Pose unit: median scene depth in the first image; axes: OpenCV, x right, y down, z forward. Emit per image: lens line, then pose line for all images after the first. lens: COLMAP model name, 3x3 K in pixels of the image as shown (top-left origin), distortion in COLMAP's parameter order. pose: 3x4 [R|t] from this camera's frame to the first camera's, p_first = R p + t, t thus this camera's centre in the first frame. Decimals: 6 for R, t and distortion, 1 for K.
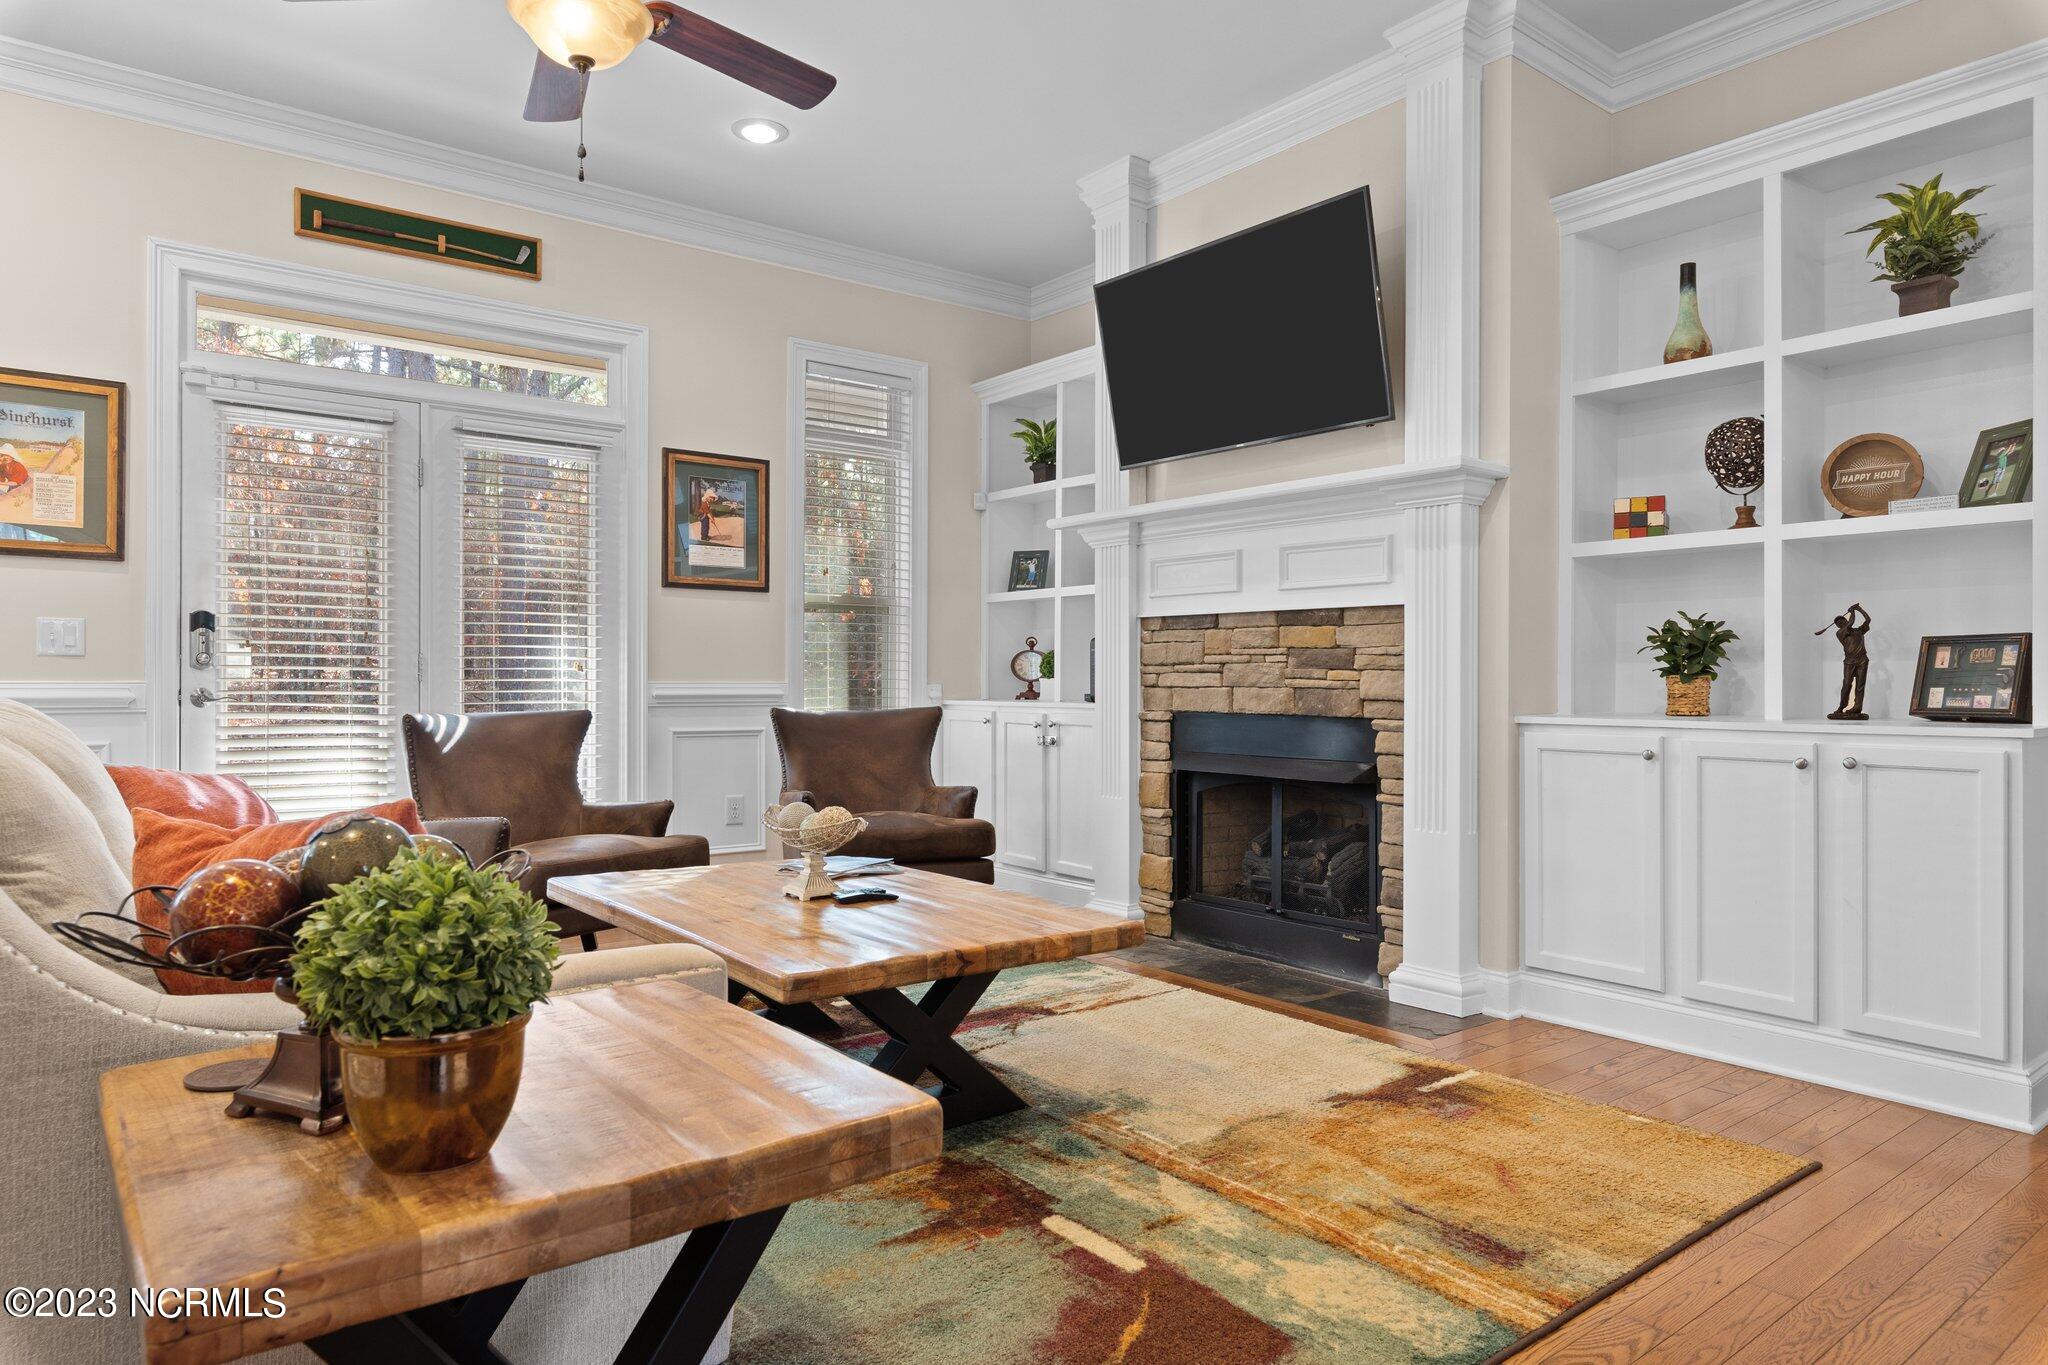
lens RADIAL K [[1241.7, 0, 1002.2], [0, 1241.7, 676.2], [0, 0, 1]] dist [0.005532, 0.001089]
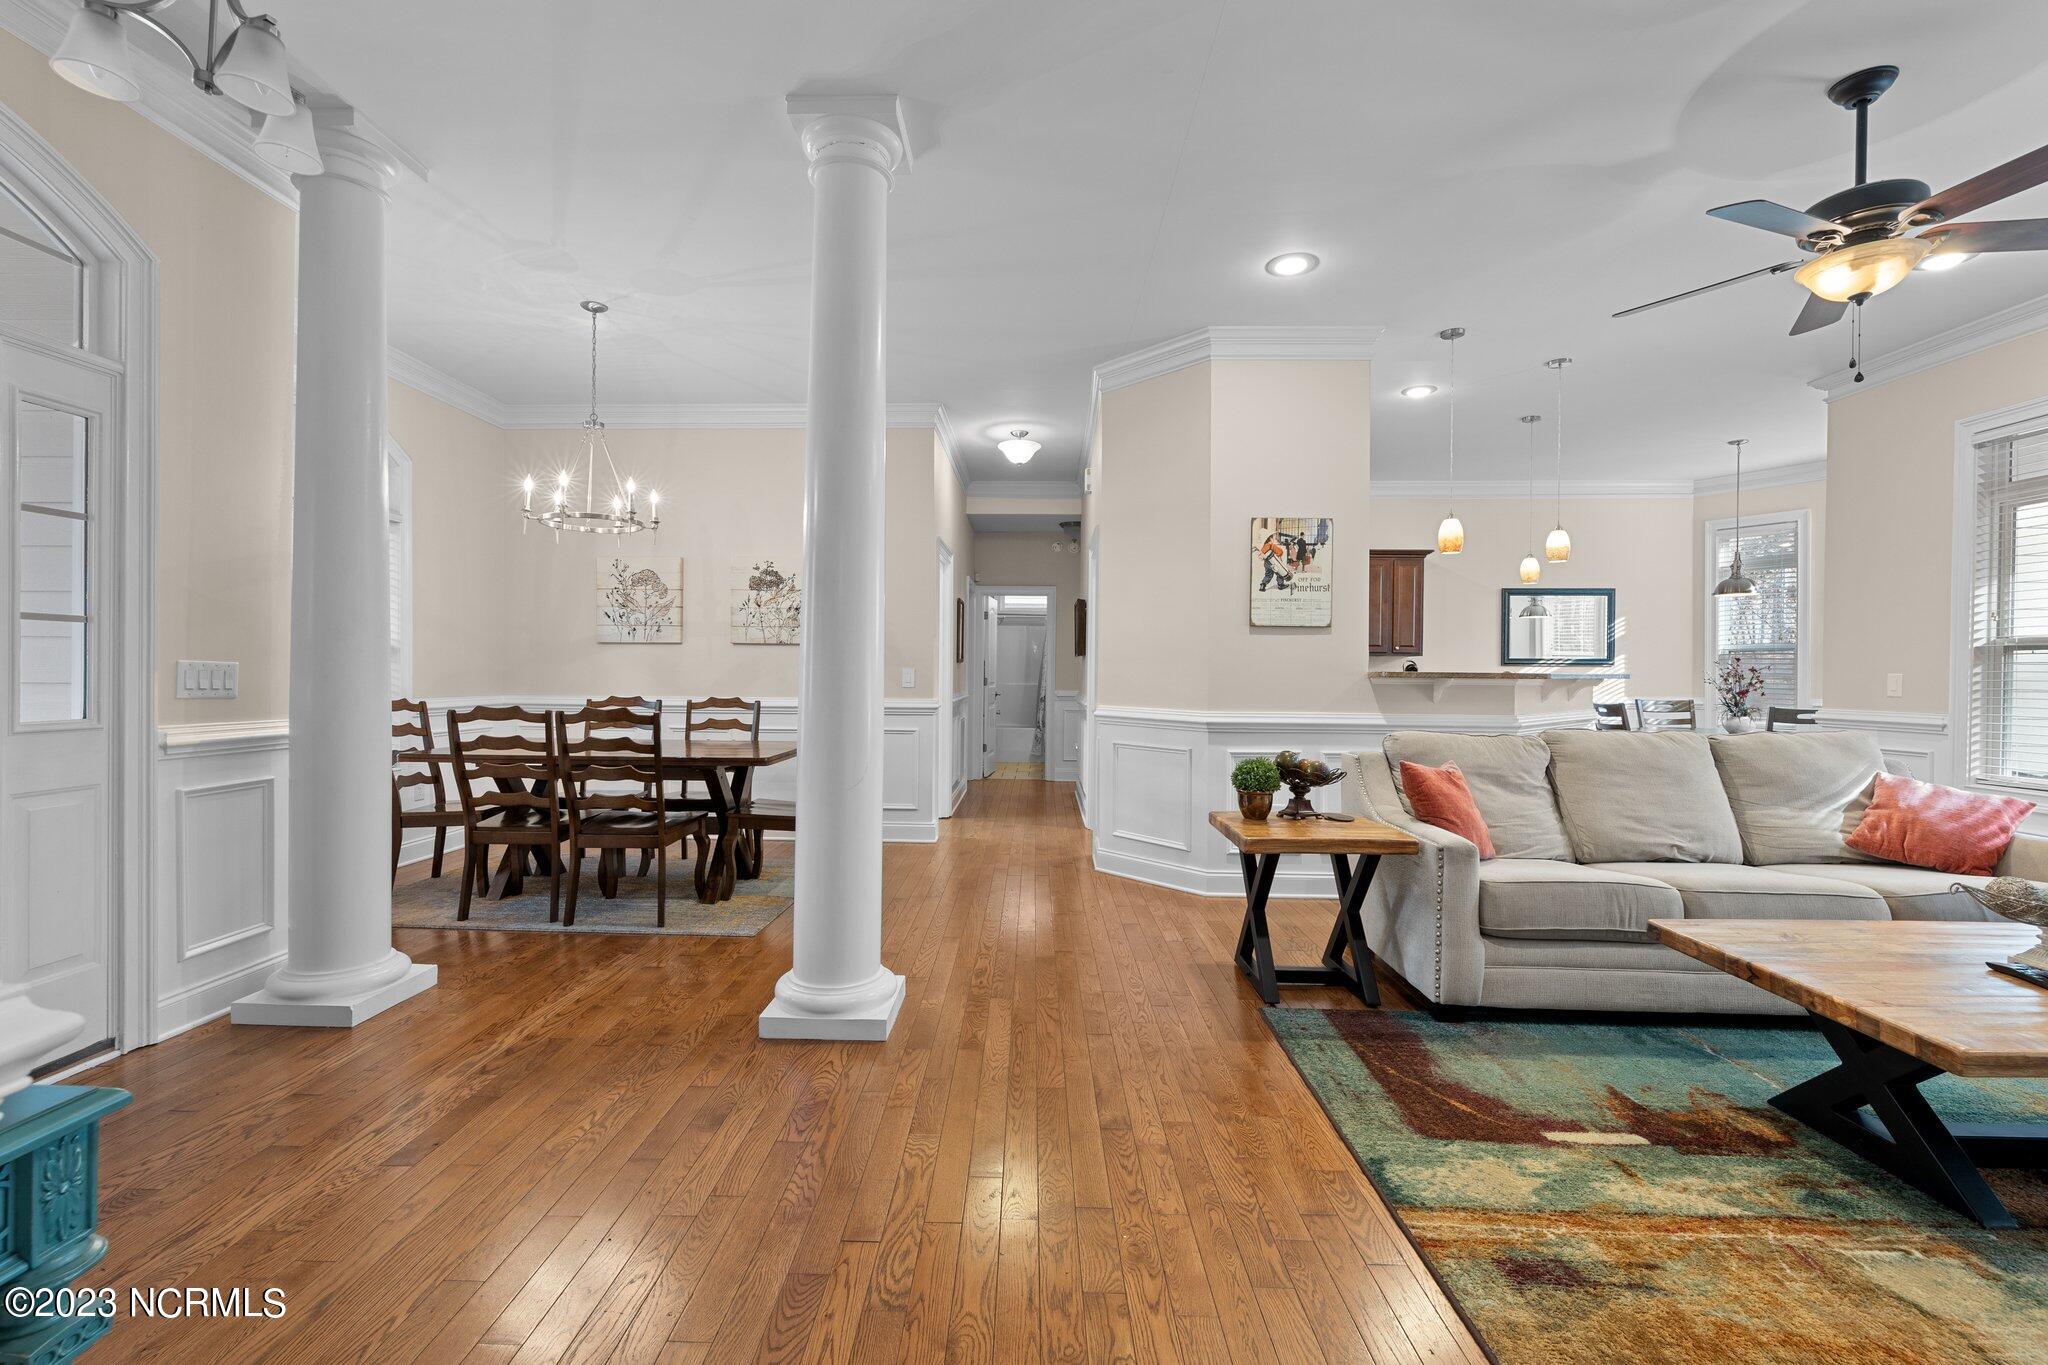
lens RADIAL K [[897.0, 0, 1005.1], [0, 897.0, 662.9], [0, 0, 1]] dist [0.000634, 0.000269]
pose [[-0.637413, -0.015896, -0.770359, 0.724335], [-0.006028, 0.999859, -0.015644, -0.040961], [0.770499, -0.005328, -0.637419, 0.626310]]
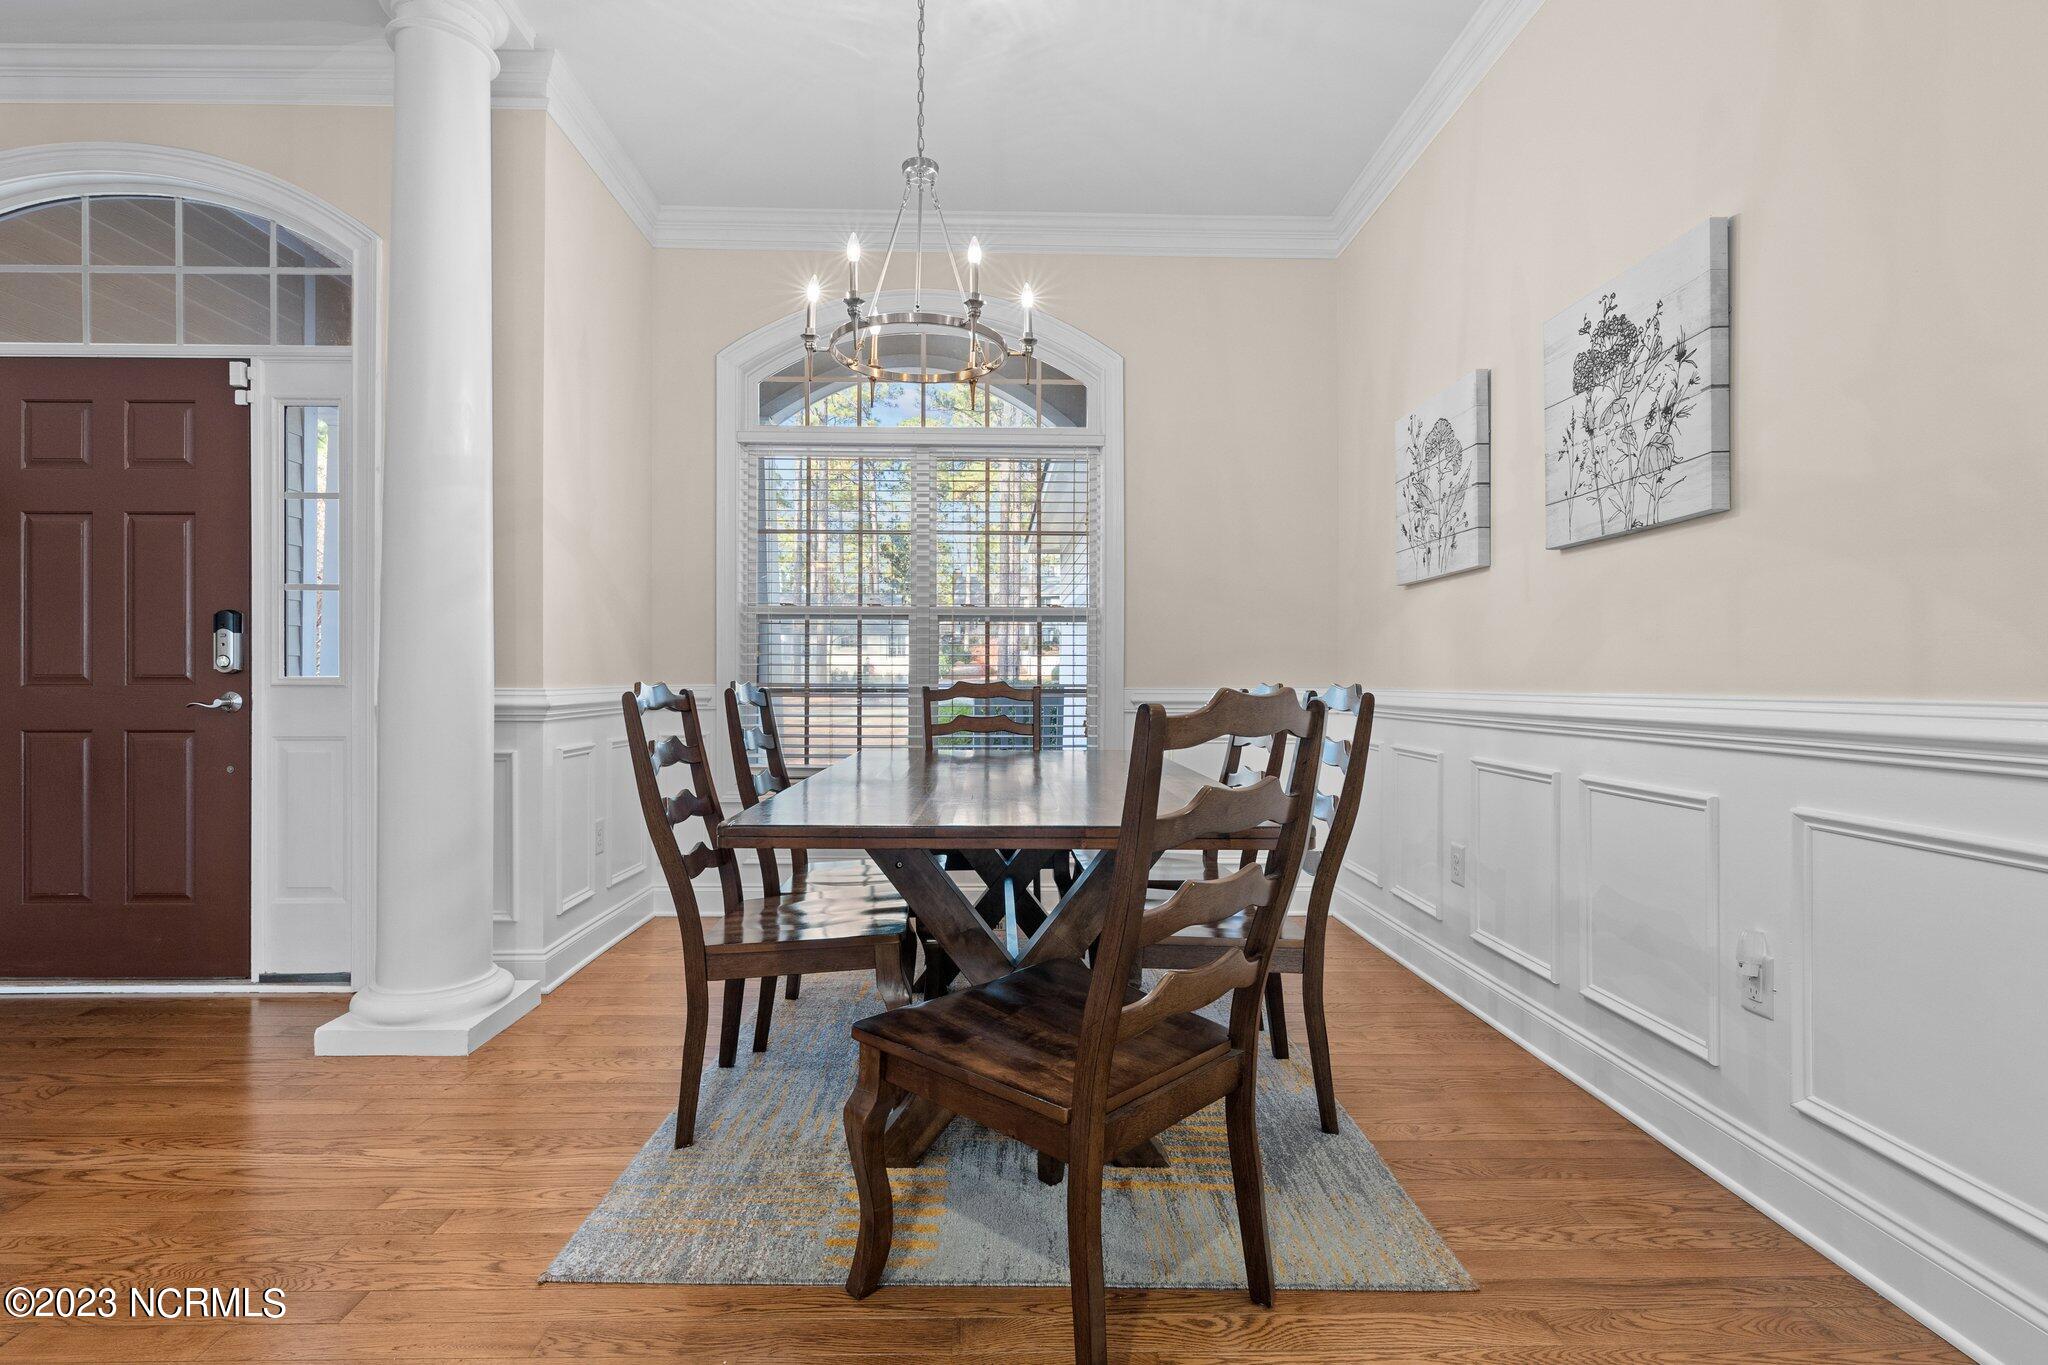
lens RADIAL K [[955.8, 0, 1012.3], [0, 955.8, 683.5], [0, 0, 1]] dist [-0.002438, -0.000457]
pose [[-0.805862, -0.007181, 0.592060, -0.264305], [-0.008673, 0.999962, 0.000323, -0.005275], [-0.592040, -0.004874, -0.805894, -0.016821]]
